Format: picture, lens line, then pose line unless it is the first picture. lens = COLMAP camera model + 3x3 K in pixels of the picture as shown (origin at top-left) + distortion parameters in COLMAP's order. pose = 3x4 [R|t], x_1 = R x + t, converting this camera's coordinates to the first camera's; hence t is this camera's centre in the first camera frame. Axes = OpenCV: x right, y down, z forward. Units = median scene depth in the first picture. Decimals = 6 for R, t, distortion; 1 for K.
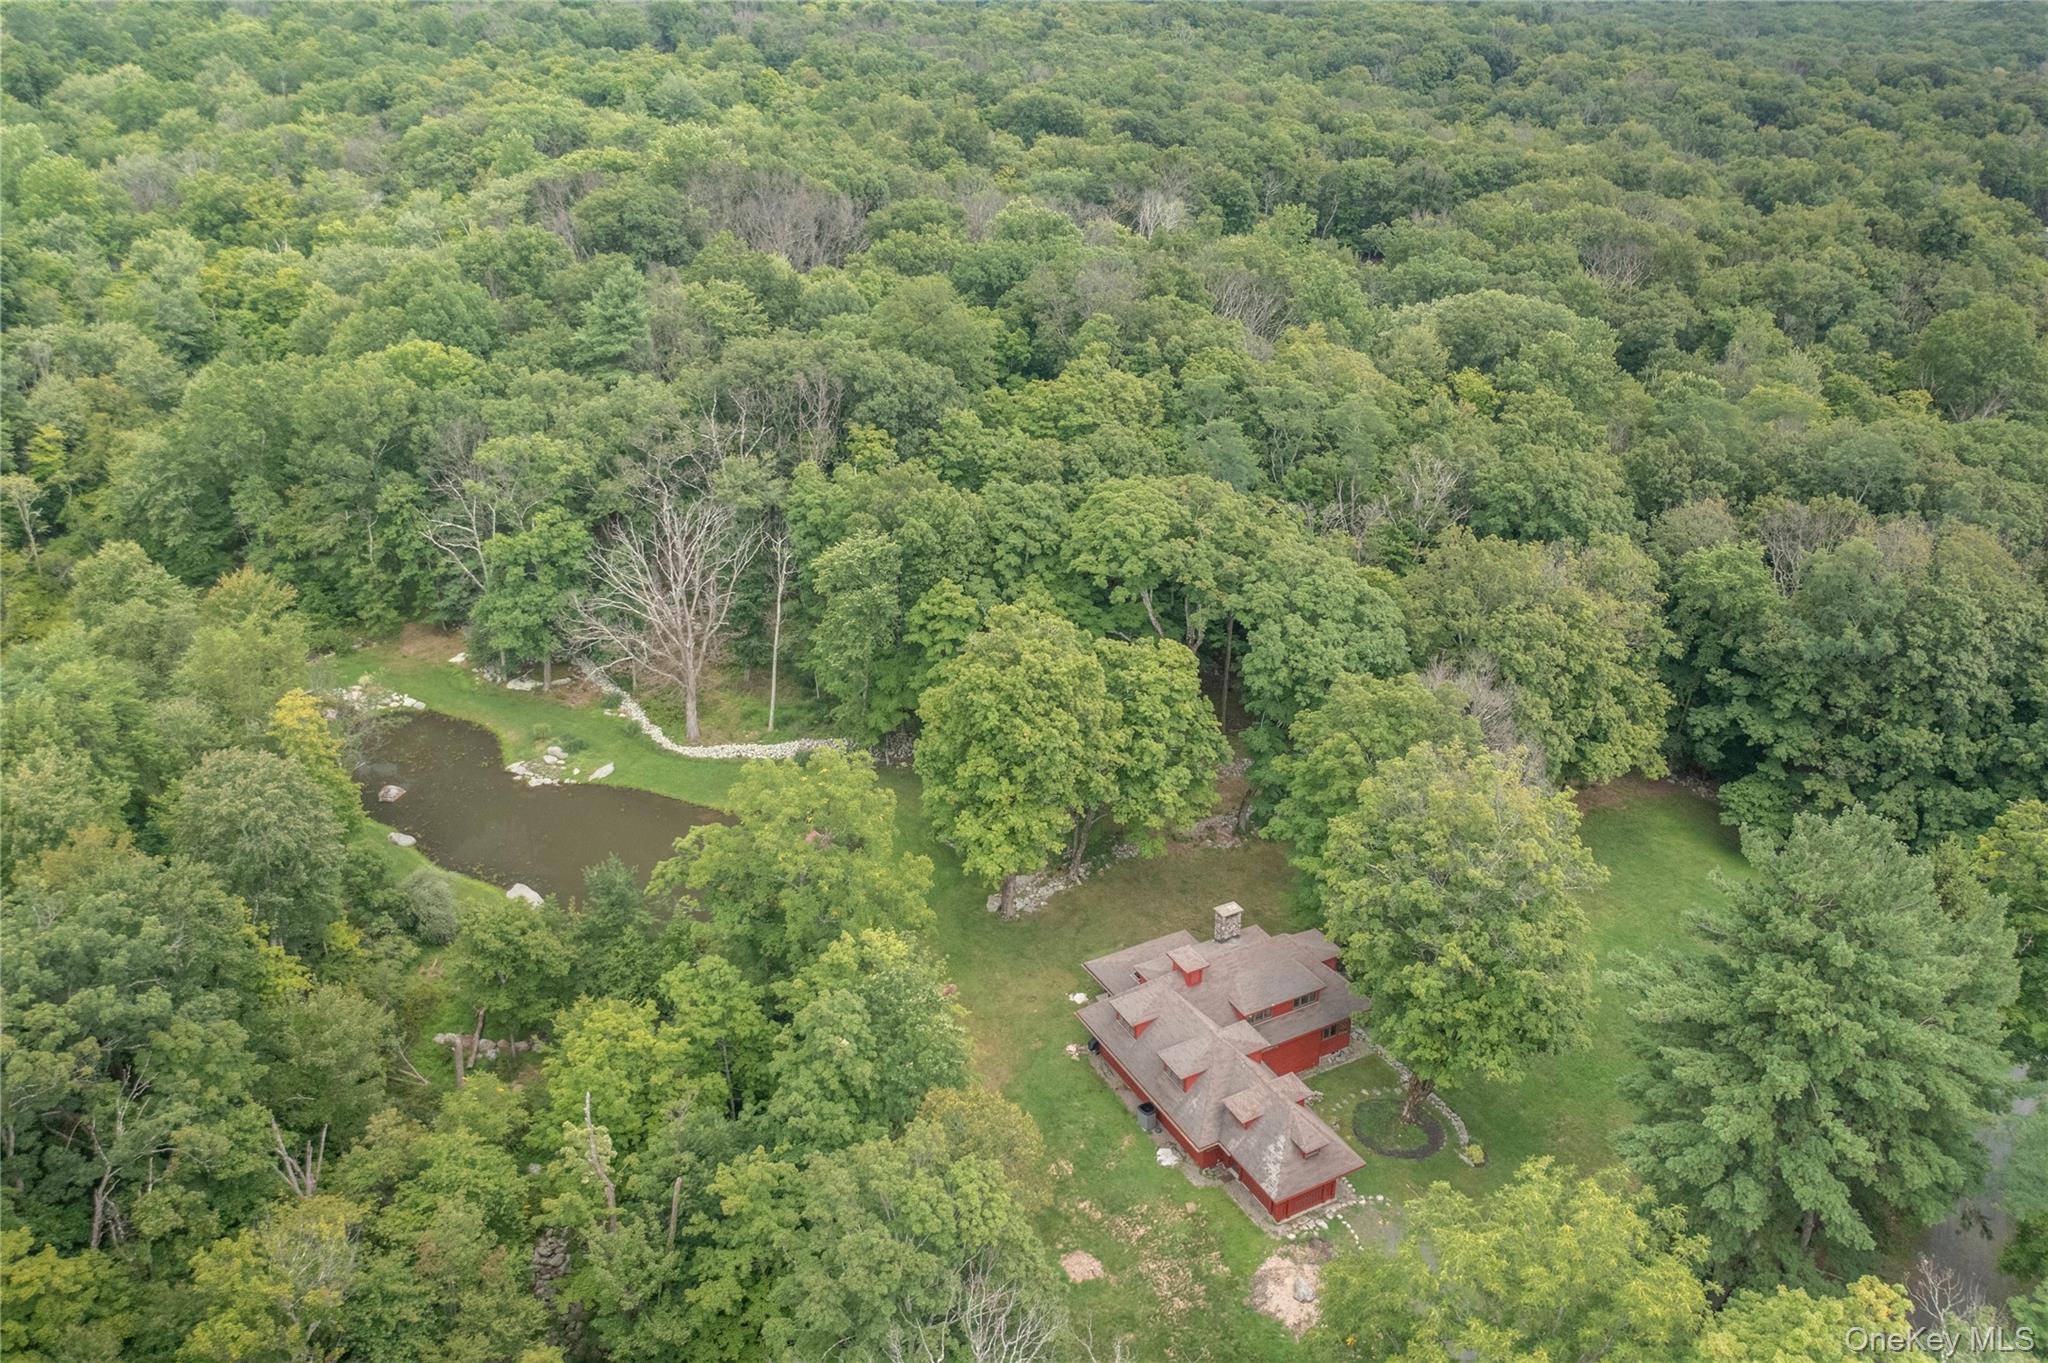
lens RADIAL K [[1651.7, 0, 1009.7], [0, 1651.7, 648.2], [0, 0, 1]] dist [-0.015216, -0.008948]
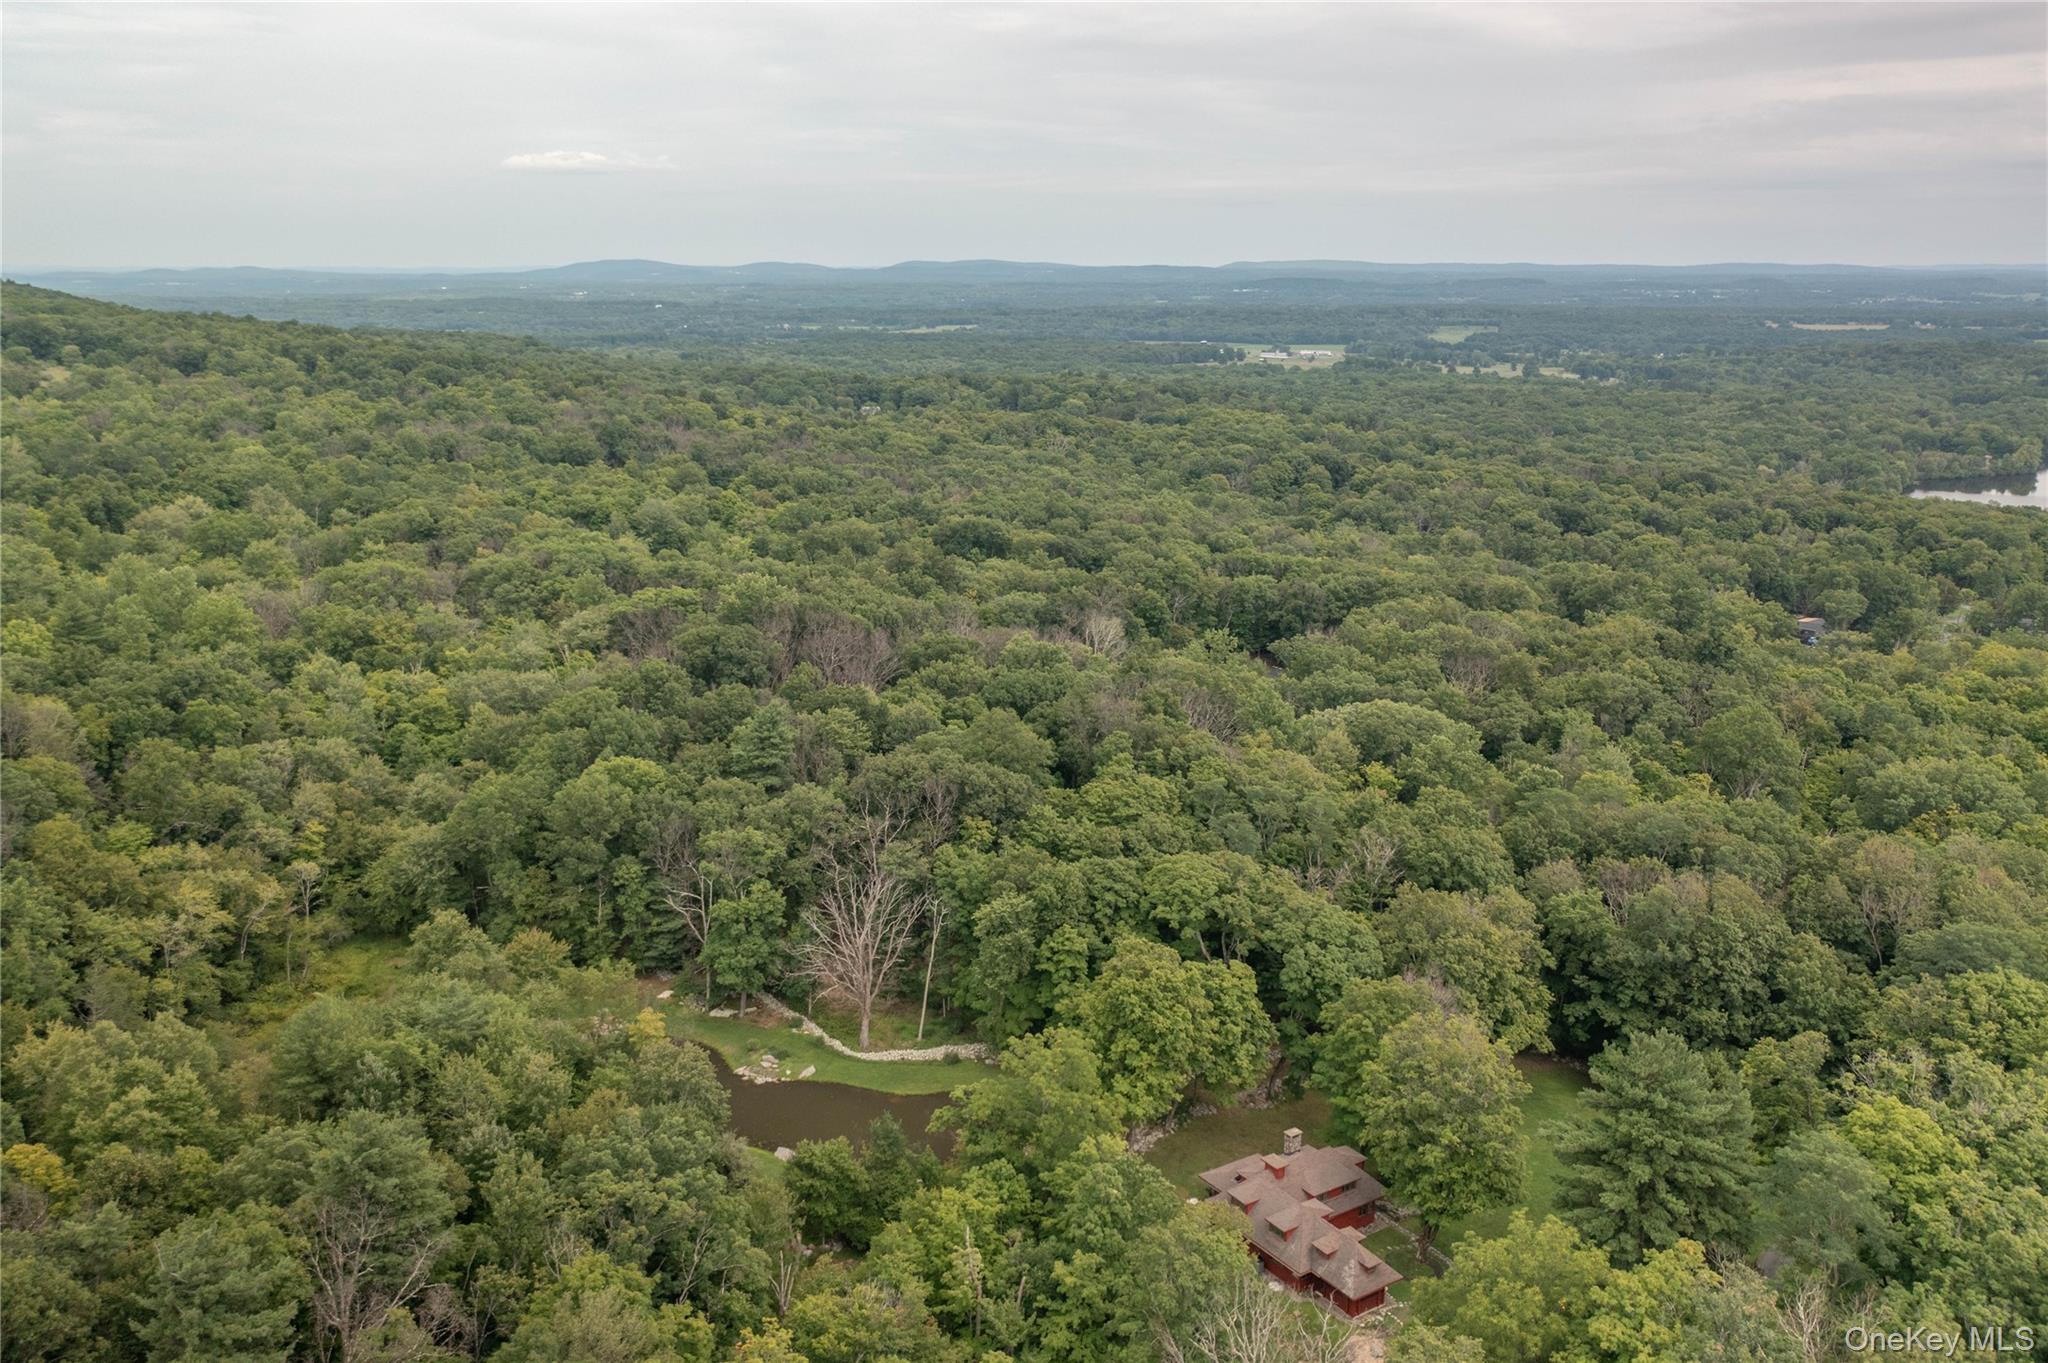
lens RADIAL K [[1651.7, 0, 1009.7], [0, 1651.7, 648.2], [0, 0, 1]] dist [-0.015216, -0.008948]
pose [[0.996087, -0.005040, 0.088231, -0.193023], [0.023948, 0.976410, -0.214591, 0.028032], [-0.085068, 0.215865, 0.972711, -0.424061]]
